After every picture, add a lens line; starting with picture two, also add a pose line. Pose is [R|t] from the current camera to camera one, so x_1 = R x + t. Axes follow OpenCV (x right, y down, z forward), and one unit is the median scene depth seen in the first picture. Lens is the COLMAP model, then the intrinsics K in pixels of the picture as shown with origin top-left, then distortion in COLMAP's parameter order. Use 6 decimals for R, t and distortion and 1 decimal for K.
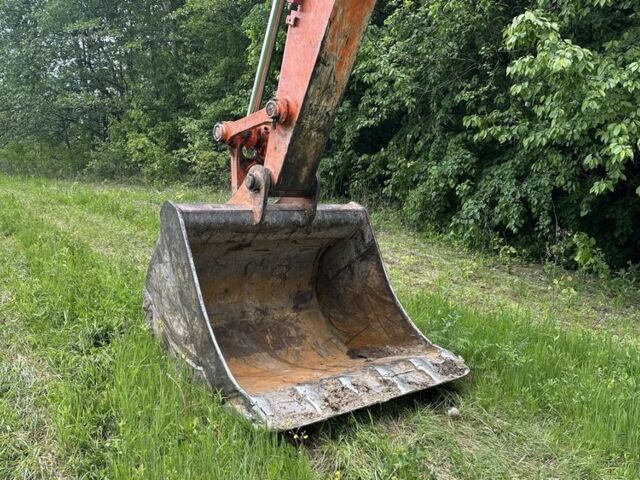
lens RADIAL K [[499.1, 0, 320.0], [0, 499.1, 240.0], [0, 0, 1]] dist [0.077314, 0.000572]
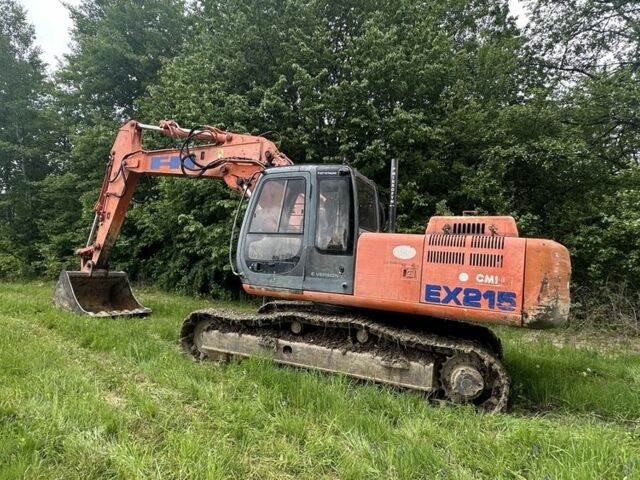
lens RADIAL K [[499.1, 0, 320.0], [0, 499.1, 240.0], [0, 0, 1]] dist [0.077314, 0.000572]
pose [[0.948612, -0.017294, 0.315970, 0.277520], [0.086571, 0.974596, -0.206564, 0.567763], [-0.304371, 0.223303, 0.926010, -2.743275]]
